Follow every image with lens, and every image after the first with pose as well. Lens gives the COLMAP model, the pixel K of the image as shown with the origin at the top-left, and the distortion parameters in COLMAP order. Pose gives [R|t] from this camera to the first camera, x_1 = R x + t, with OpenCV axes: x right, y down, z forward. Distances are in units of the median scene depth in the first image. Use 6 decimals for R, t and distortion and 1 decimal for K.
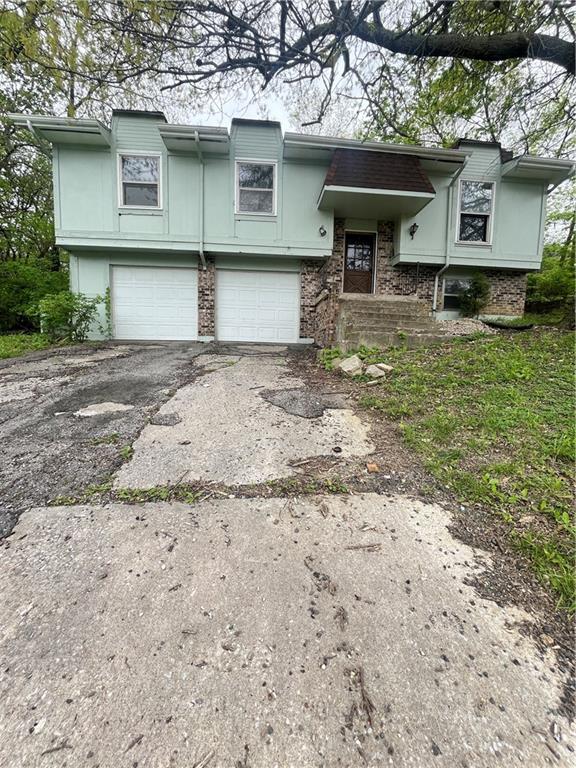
lens RADIAL K [[307.8, 0, 287.6], [0, 307.8, 386.3], [0, 0, 1]] dist [-0.008840, -0.000409]
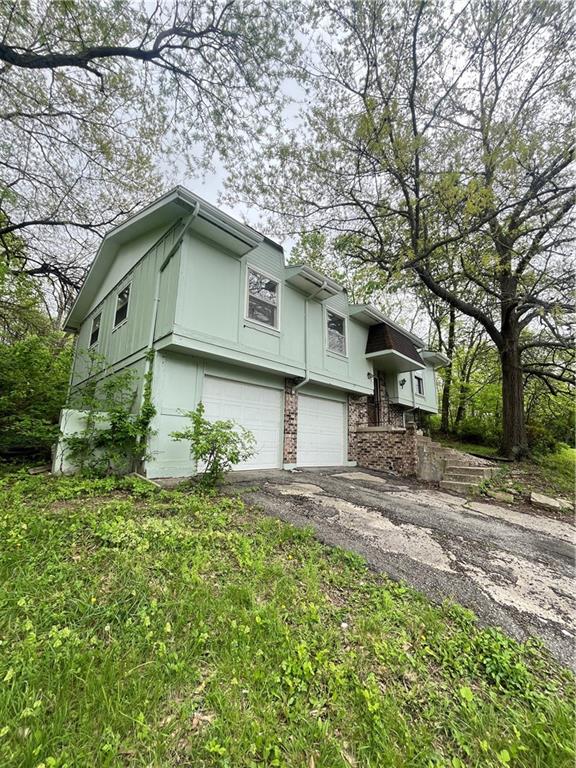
lens RADIAL K [[307.8, 0, 287.7], [0, 307.8, 383.3], [0, 0, 1]] dist [-0.008840, -0.000409]
pose [[0.765095, 0.131154, 0.630419, -0.879423], [0.038034, 0.968123, -0.247570, -0.168777], [-0.642793, 0.213392, 0.735718, 0.288029]]
